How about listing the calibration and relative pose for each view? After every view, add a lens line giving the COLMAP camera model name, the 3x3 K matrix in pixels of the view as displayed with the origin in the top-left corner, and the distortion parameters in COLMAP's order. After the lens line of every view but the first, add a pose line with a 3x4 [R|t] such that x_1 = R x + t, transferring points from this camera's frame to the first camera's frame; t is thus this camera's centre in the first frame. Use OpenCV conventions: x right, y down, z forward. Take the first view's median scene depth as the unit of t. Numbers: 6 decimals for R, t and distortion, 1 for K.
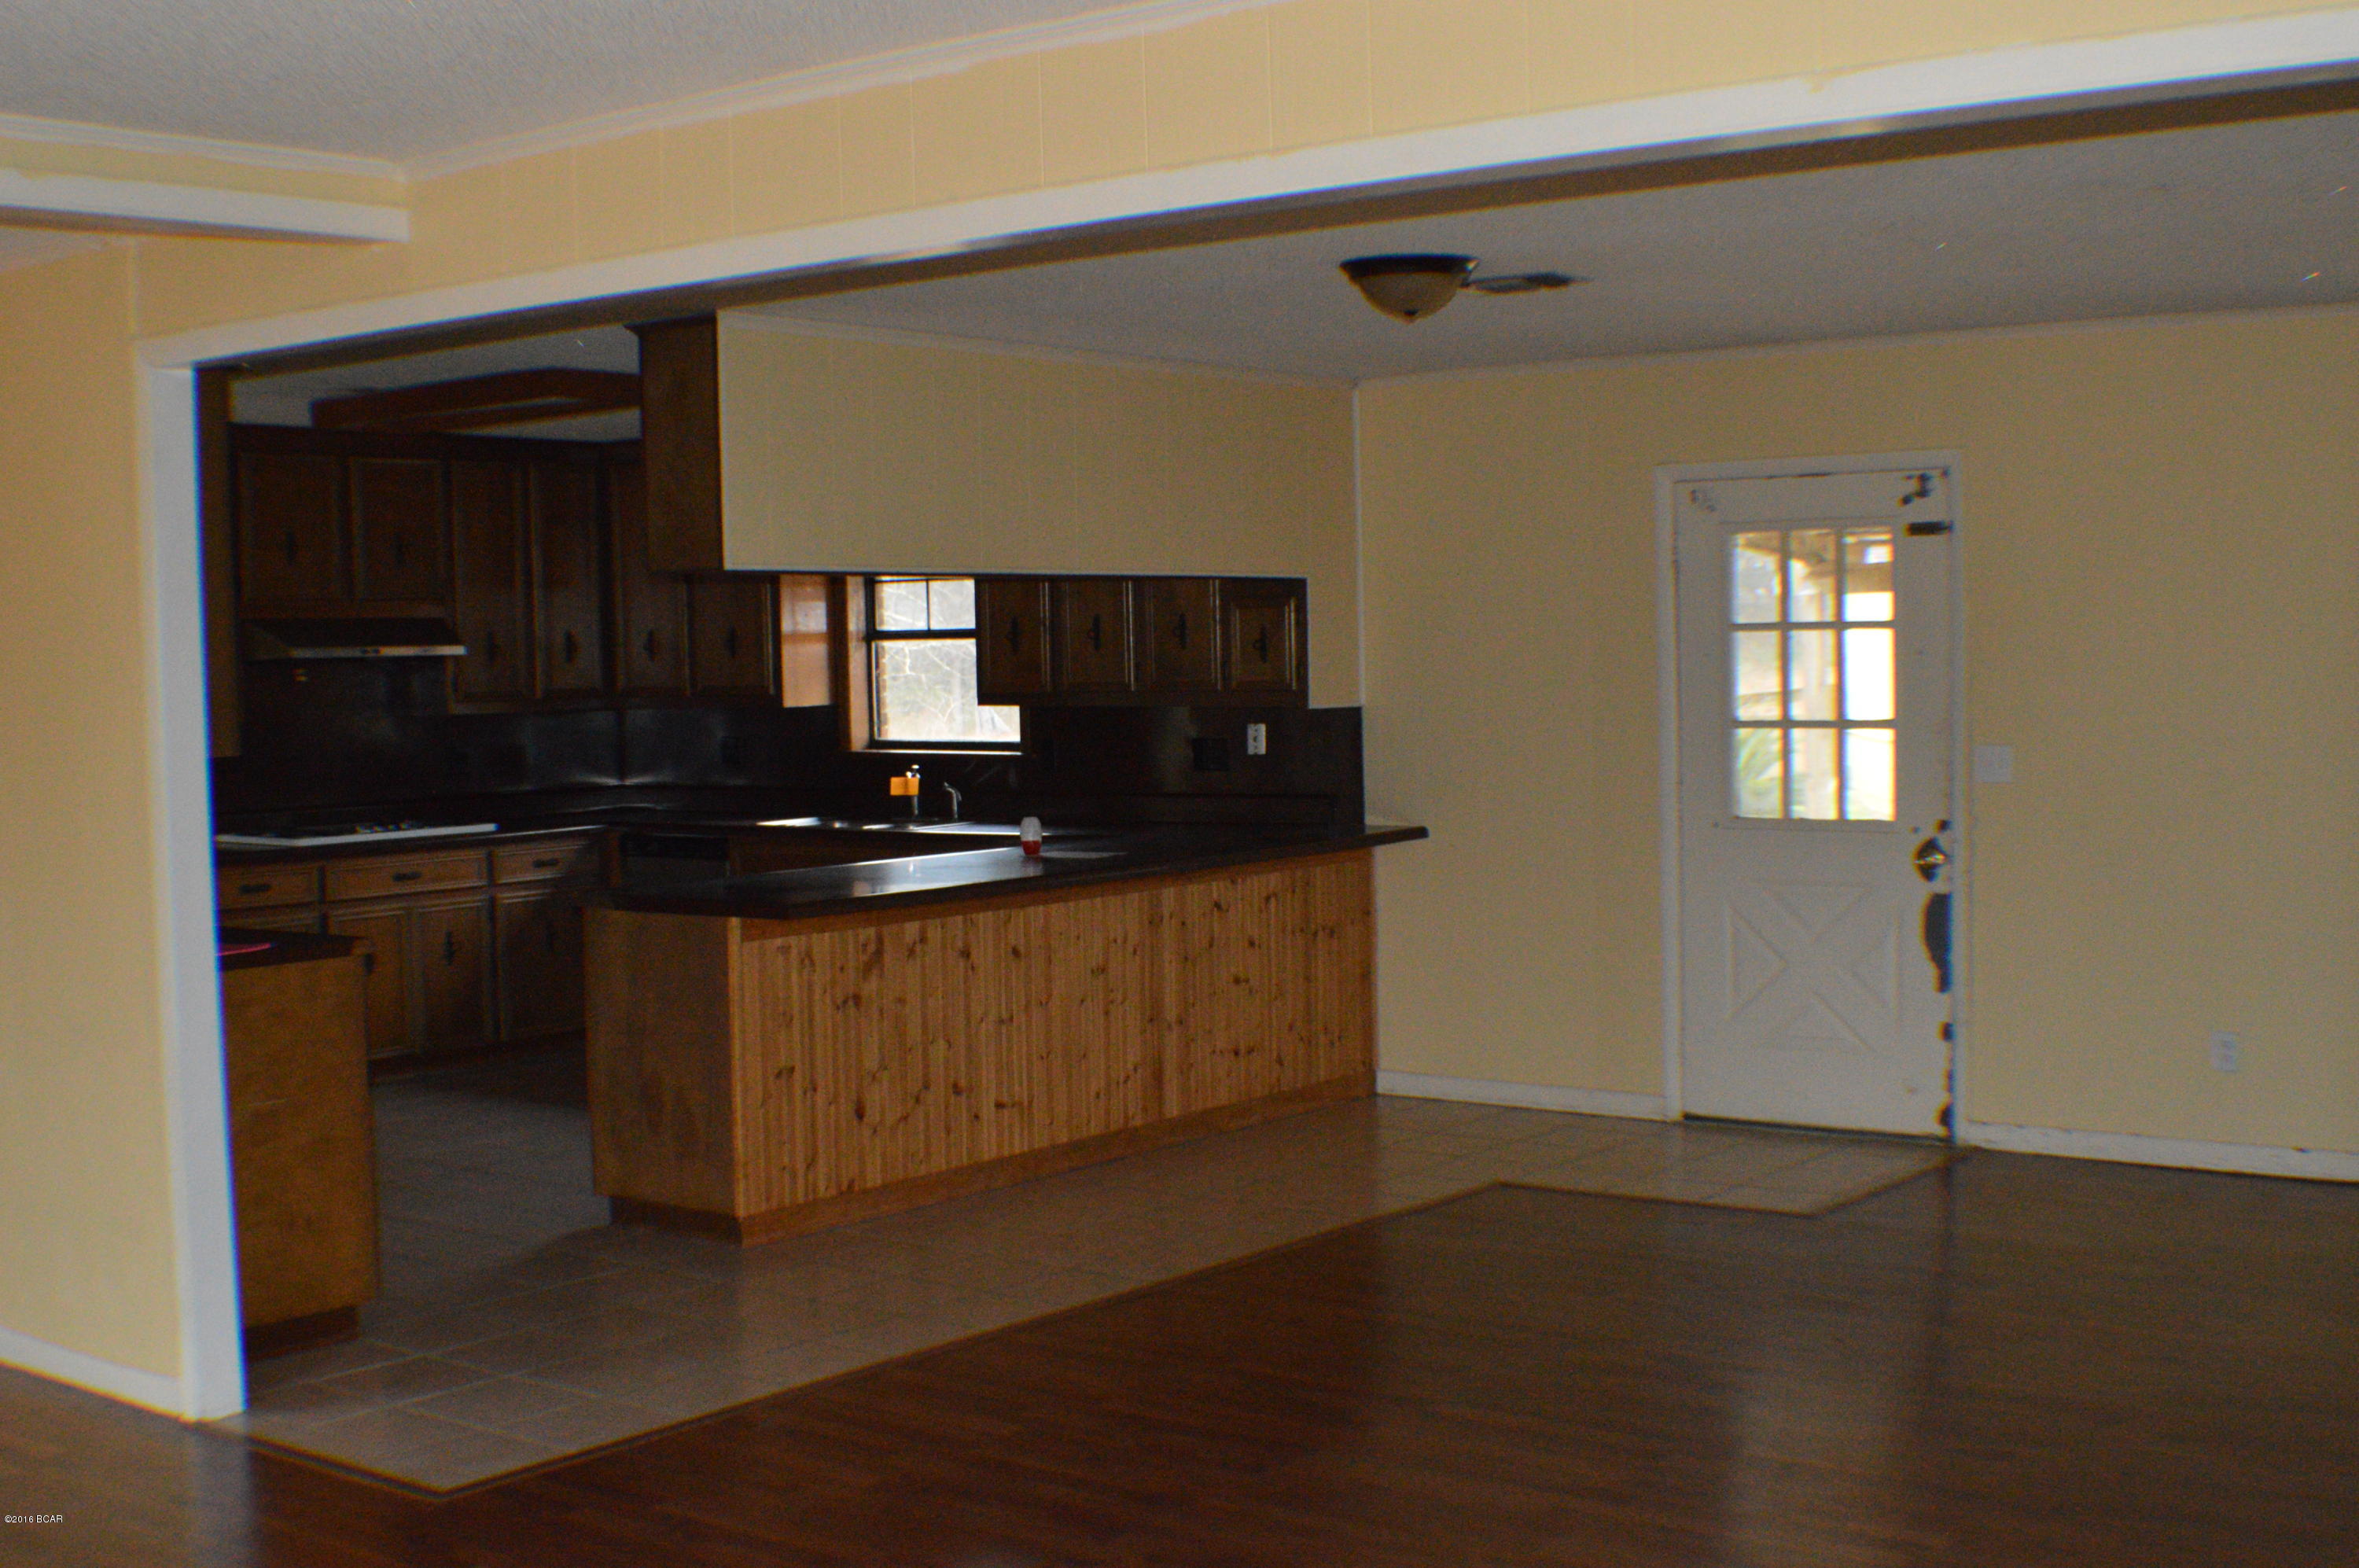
lens RADIAL K [[2864.0, 0, 1184.4], [0, 2864.0, 826.5], [0, 0, 1]] dist [-0.088800, 0.036330]
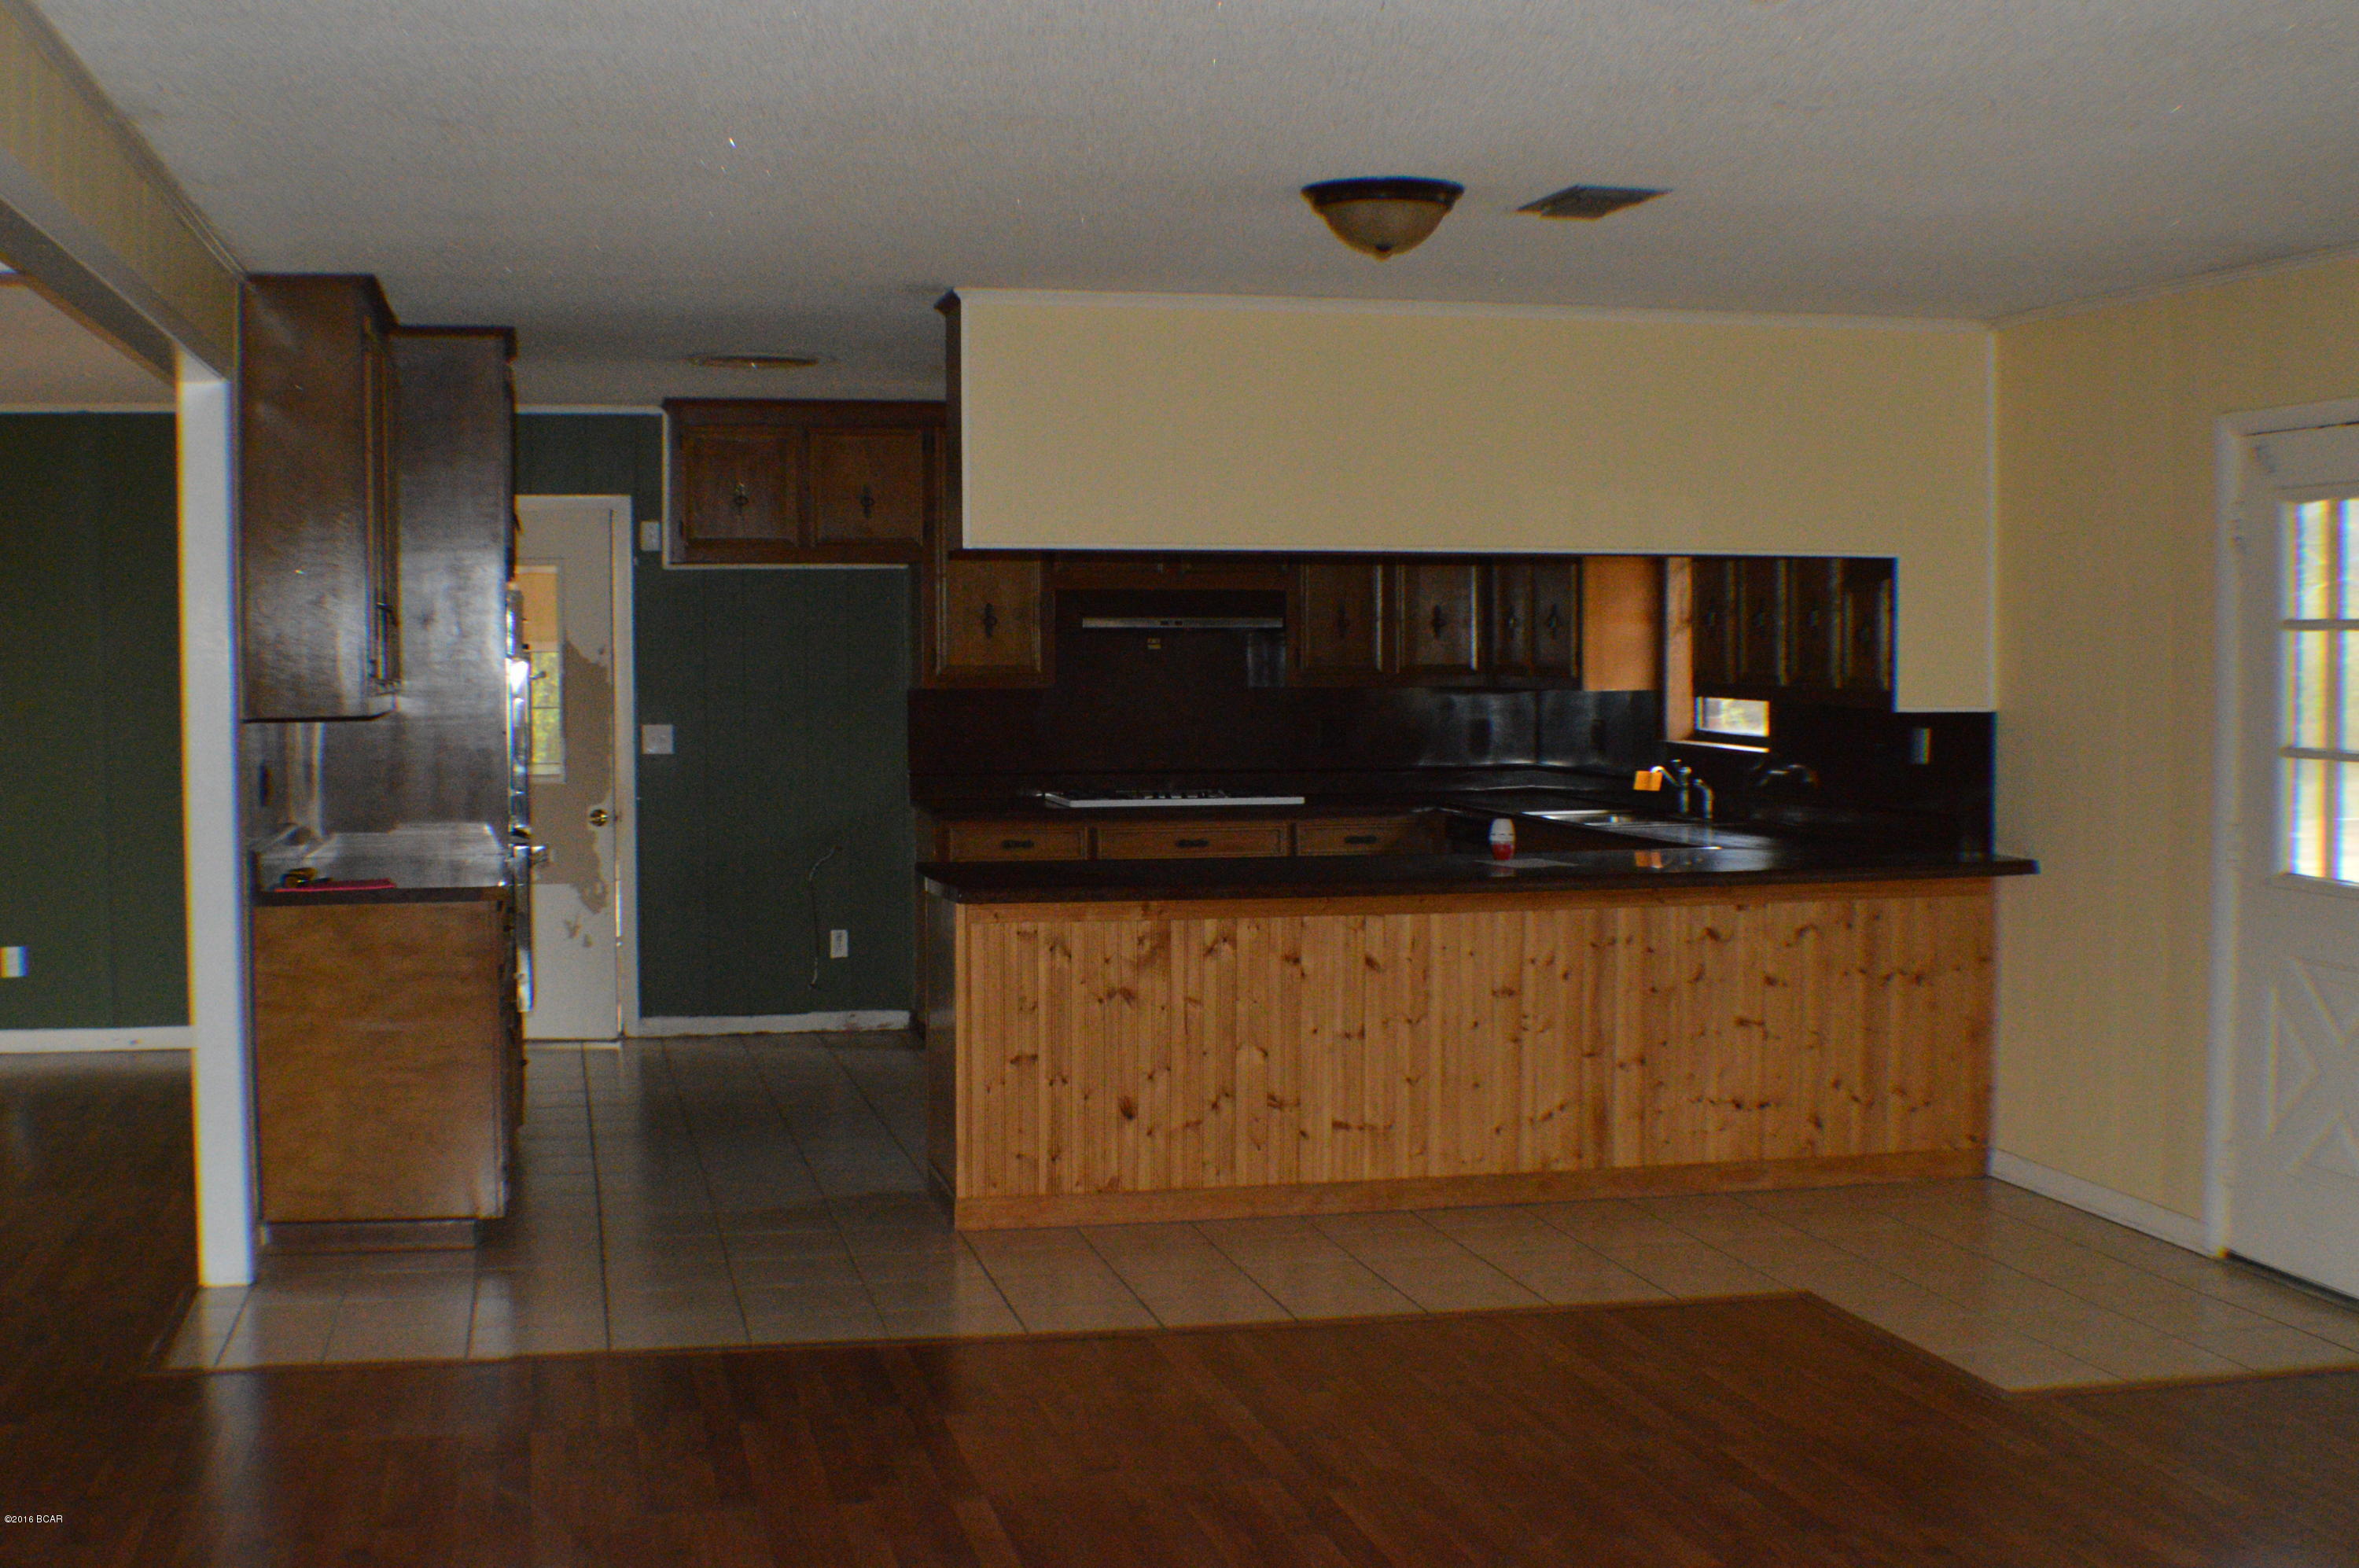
lens RADIAL K [[2864.0, 0, 1184.4], [0, 2864.0, 826.5], [0, 0, 1]] dist [-0.088800, 0.036330]
pose [[0.777540, 0.061595, -0.625809, 0.433567], [-0.055129, 0.998036, 0.029736, -0.022124], [0.626412, 0.011379, 0.779409, 0.225032]]
